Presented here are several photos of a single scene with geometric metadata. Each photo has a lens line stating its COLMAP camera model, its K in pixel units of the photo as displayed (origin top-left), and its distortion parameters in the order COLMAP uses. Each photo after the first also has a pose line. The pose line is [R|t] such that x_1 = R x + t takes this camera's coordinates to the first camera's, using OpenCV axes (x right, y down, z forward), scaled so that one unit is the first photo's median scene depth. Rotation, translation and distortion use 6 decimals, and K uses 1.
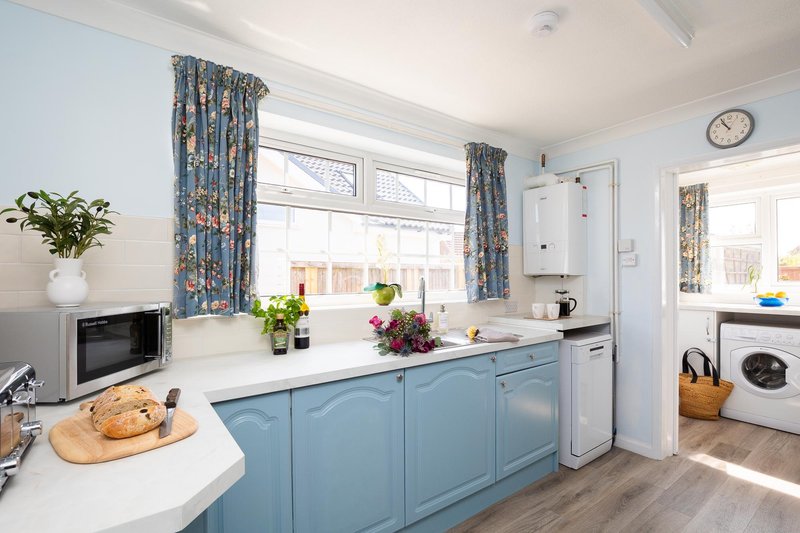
lens RADIAL K [[373.4, 0, 397.4], [0, 373.4, 273.0], [0, 0, 1]] dist [0.018139, -0.000706]
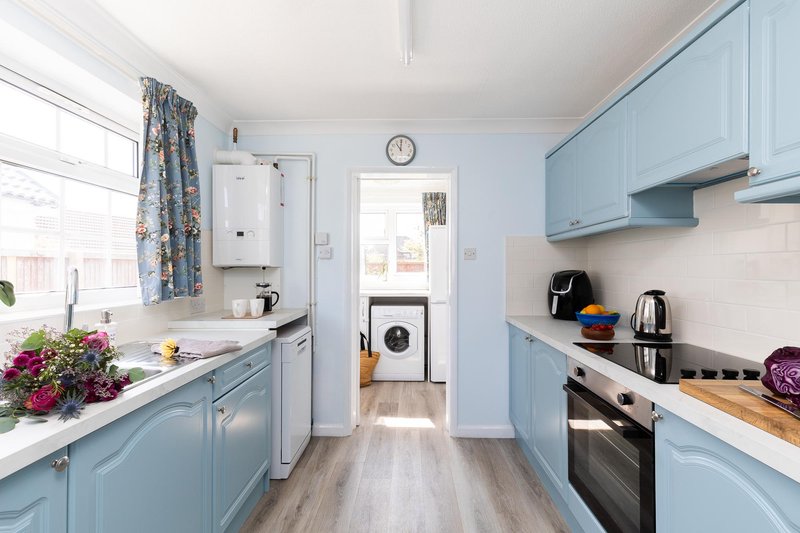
lens RADIAL K [[373.4, 0, 401.8], [0, 373.4, 264.4], [0, 0, 1]] dist [0.018139, -0.000706]
pose [[0.614549, 0.011914, 0.788789, -0.070615], [-0.010121, 0.999923, -0.007218, 0.003679], [-0.788814, -0.003548, 0.614622, 0.188480]]
